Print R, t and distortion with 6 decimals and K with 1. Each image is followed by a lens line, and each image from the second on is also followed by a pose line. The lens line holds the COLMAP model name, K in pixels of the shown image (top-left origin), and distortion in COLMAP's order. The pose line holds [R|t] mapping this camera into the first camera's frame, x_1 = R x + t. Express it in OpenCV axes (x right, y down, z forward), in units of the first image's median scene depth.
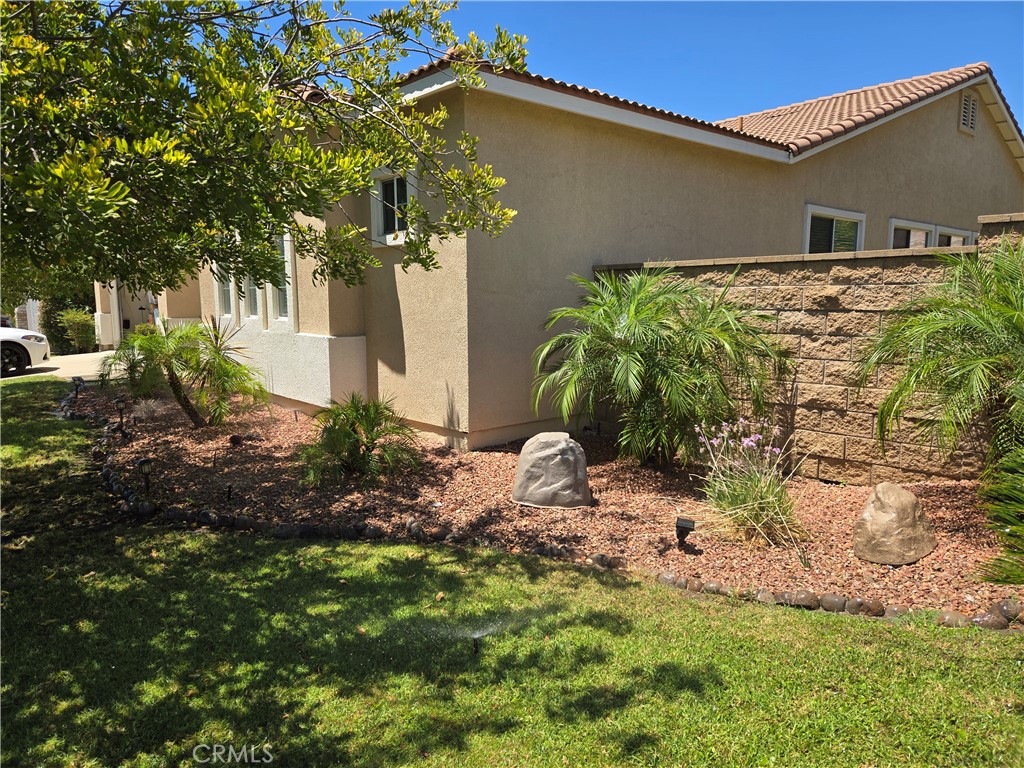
lens RADIAL K [[697.6, 0, 506.2], [0, 697.6, 378.7], [0, 0, 1]] dist [0.061670, -0.033061]
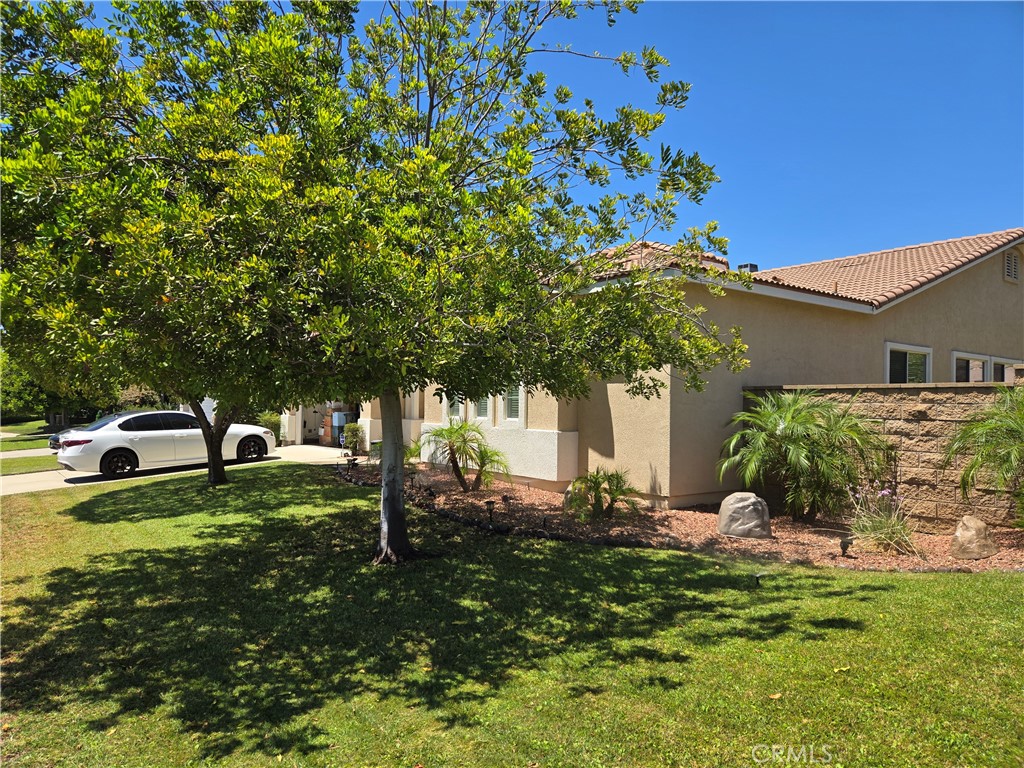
lens RADIAL K [[697.6, 0, 512.4], [0, 697.6, 387.2], [0, 0, 1]] dist [0.061670, -0.033061]
pose [[0.998102, 0.017356, -0.059088, -0.346440], [-0.025672, 0.989383, -0.143043, 0.078466], [0.055978, 0.144289, 0.987951, -0.600548]]
